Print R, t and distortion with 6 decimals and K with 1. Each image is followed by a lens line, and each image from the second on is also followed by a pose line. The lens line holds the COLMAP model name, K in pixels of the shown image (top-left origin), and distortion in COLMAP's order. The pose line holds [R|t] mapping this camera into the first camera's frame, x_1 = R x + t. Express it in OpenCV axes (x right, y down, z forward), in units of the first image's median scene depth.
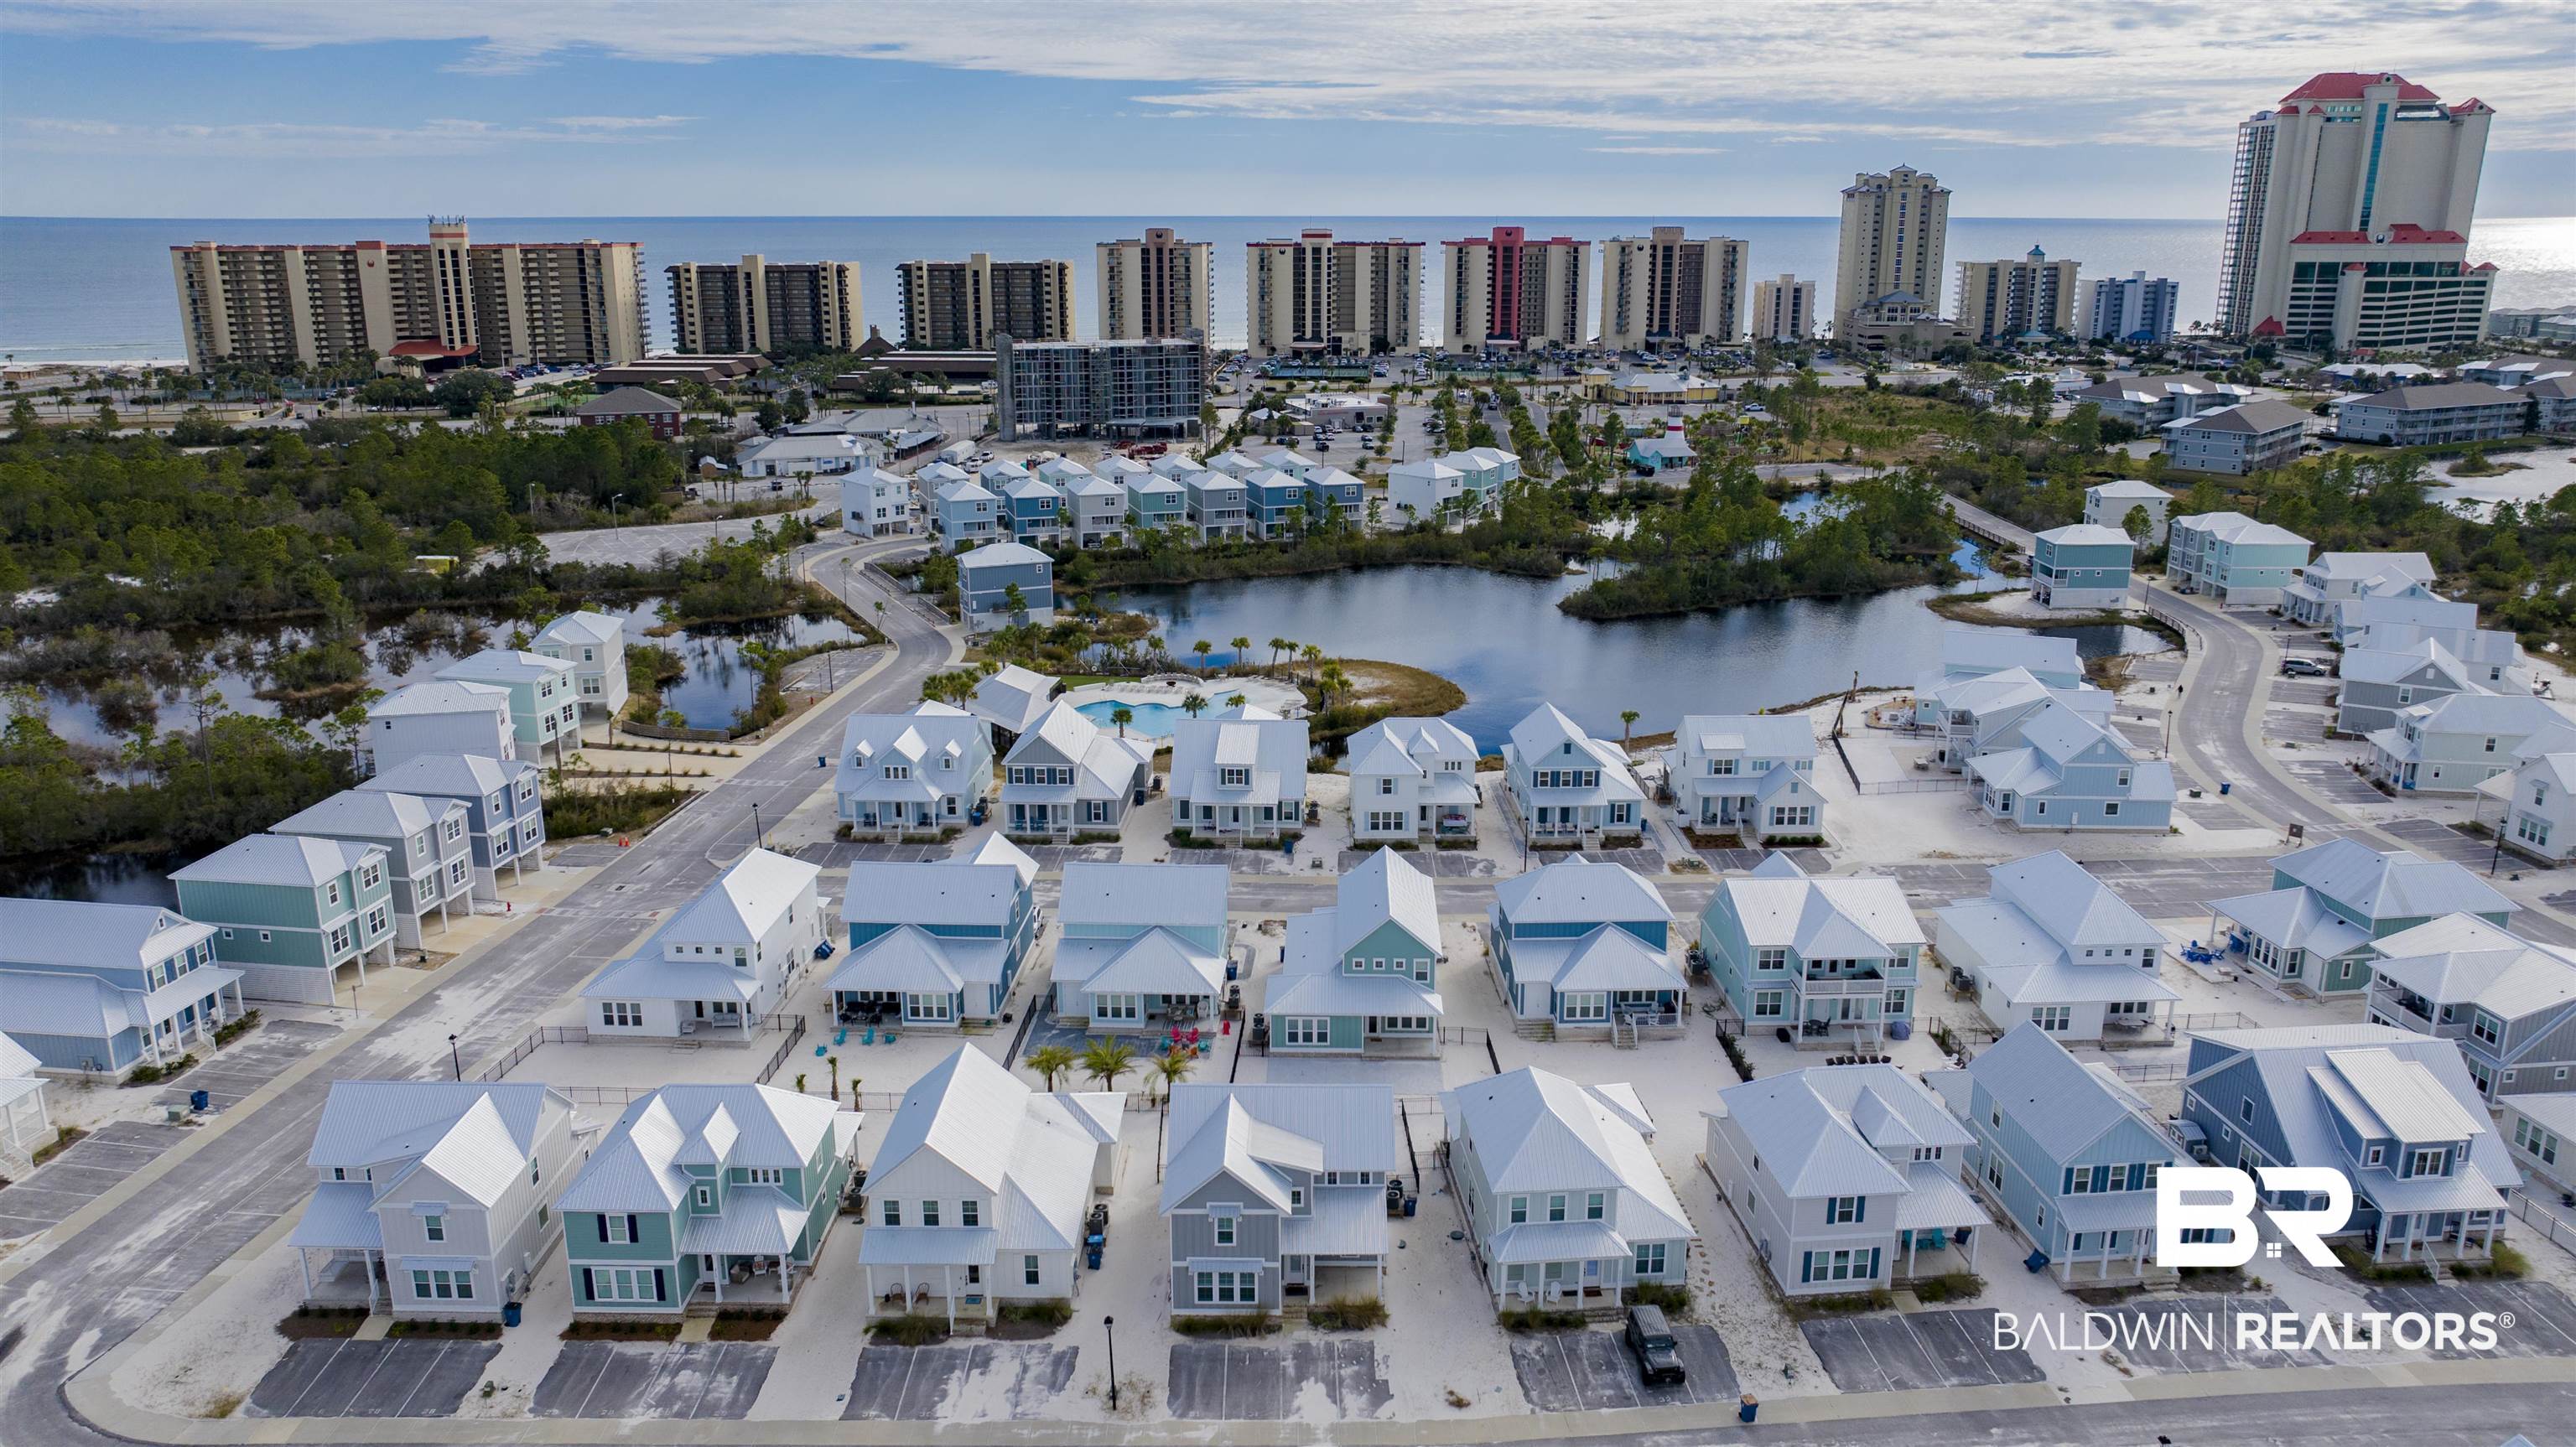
lens RADIAL K [[1829.7, 0, 1298.8], [0, 1829.7, 719.1], [0, 0, 1]] dist [-0.010639, -0.020782]
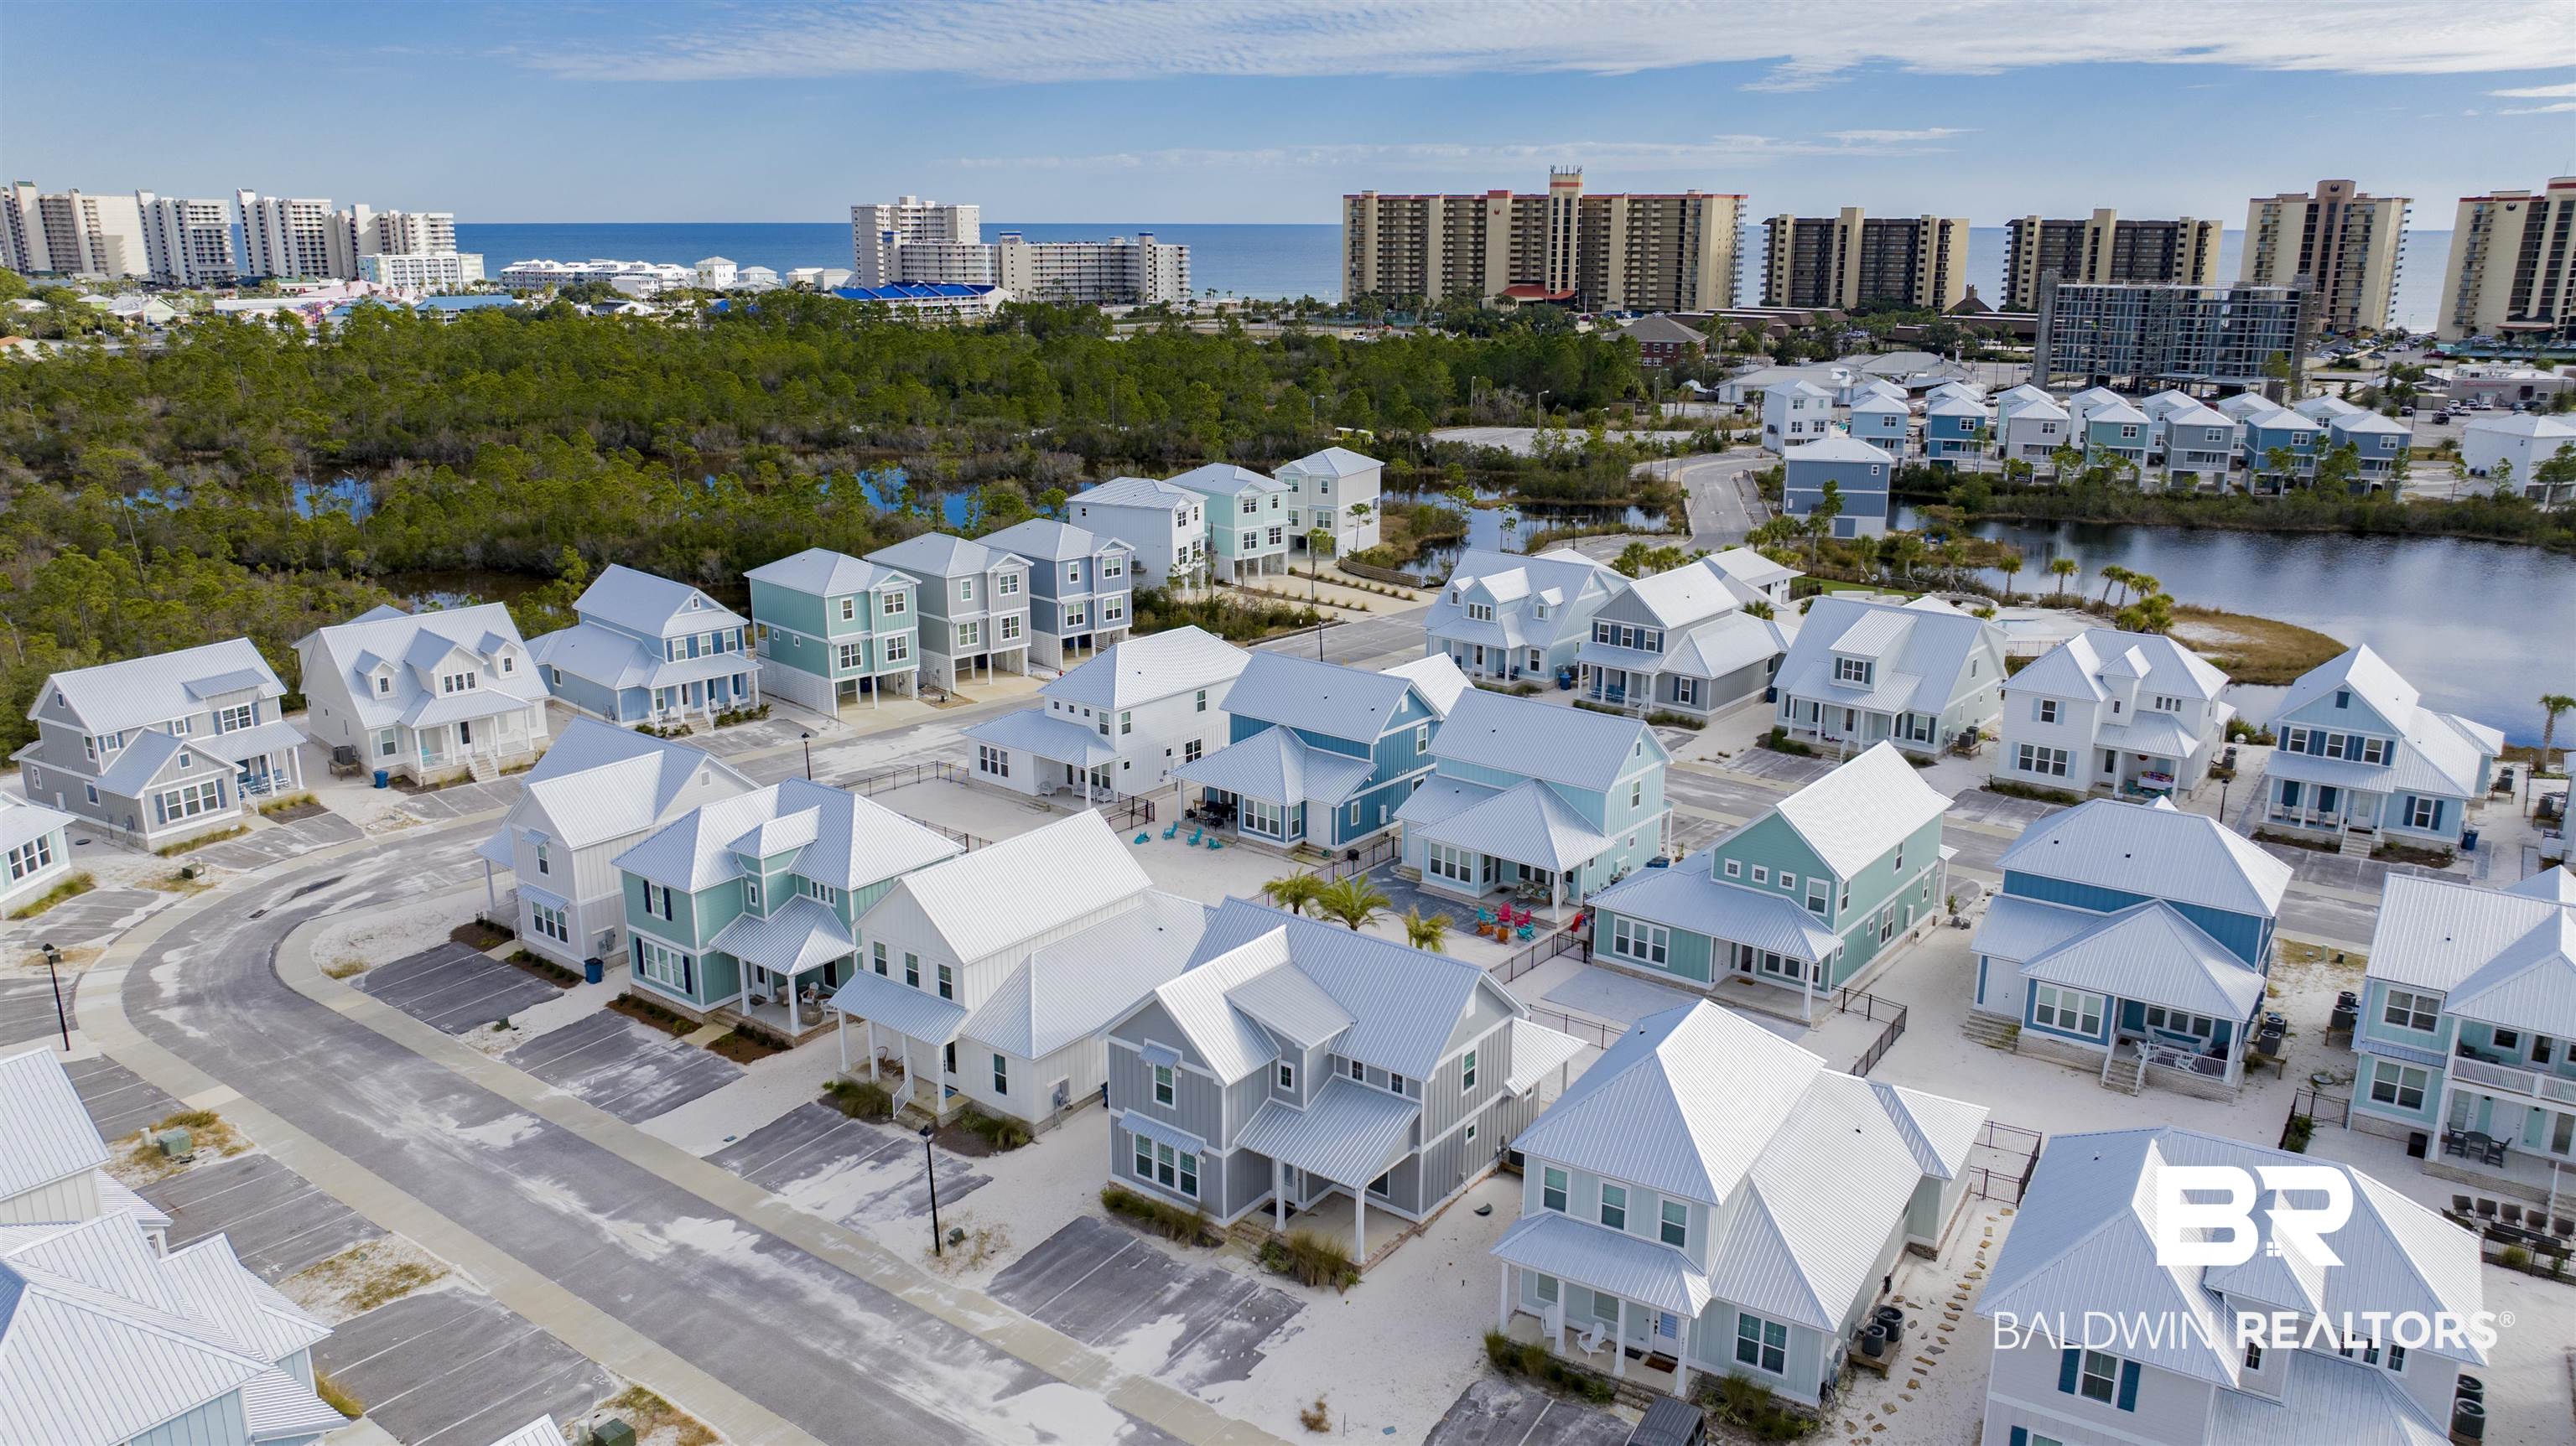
lens RADIAL K [[1820.8, 0, 1299.2], [0, 1820.8, 713.8], [0, 0, 1]] dist [-0.018838, -0.000598]
pose [[0.803190, 0.157543, -0.574514, 0.215954], [-0.161939, 0.985822, 0.043935, 0.052630], [0.573291, 0.057749, 0.817314, 0.240161]]
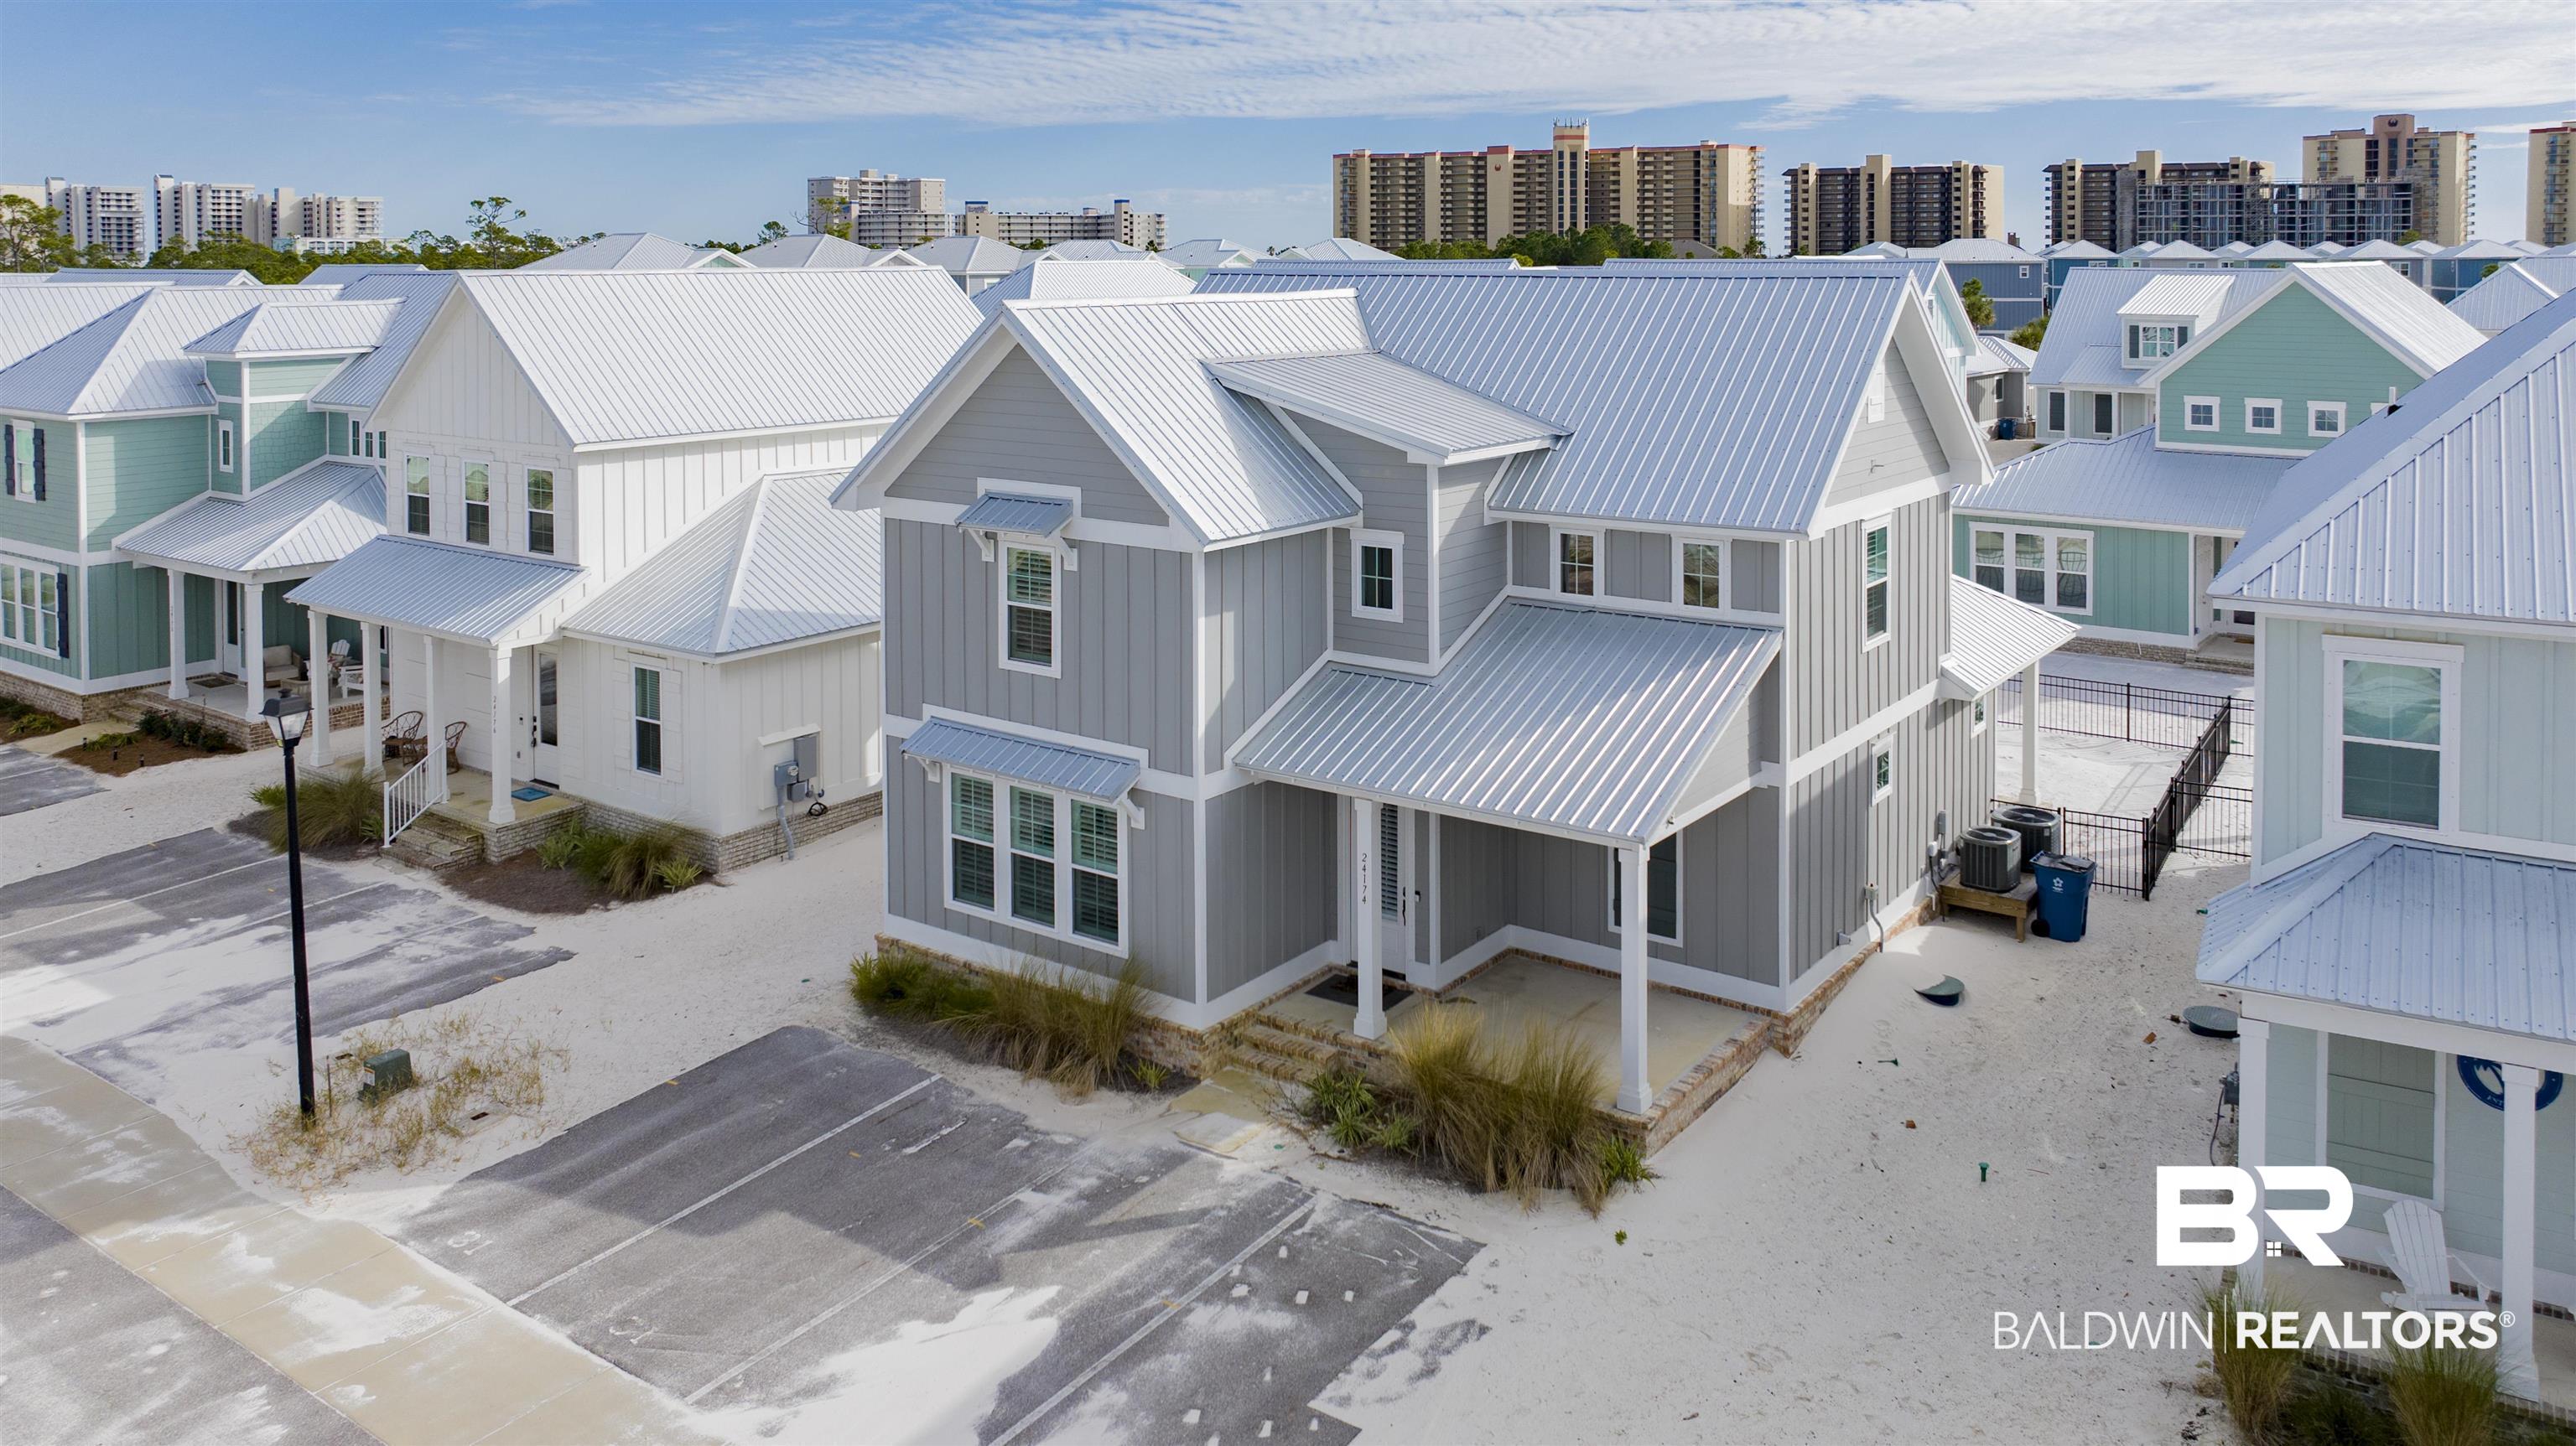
lens RADIAL K [[1907.5, 0, 1321.1], [0, 1907.5, 295.5], [0, 0, 1]] dist [-0.016584, -0.001008]
pose [[0.815332, 0.008235, -0.578935, 0.079649], [-0.151943, 0.967898, -0.200218, 0.157196], [0.558701, 0.251209, 0.790409, 0.443249]]
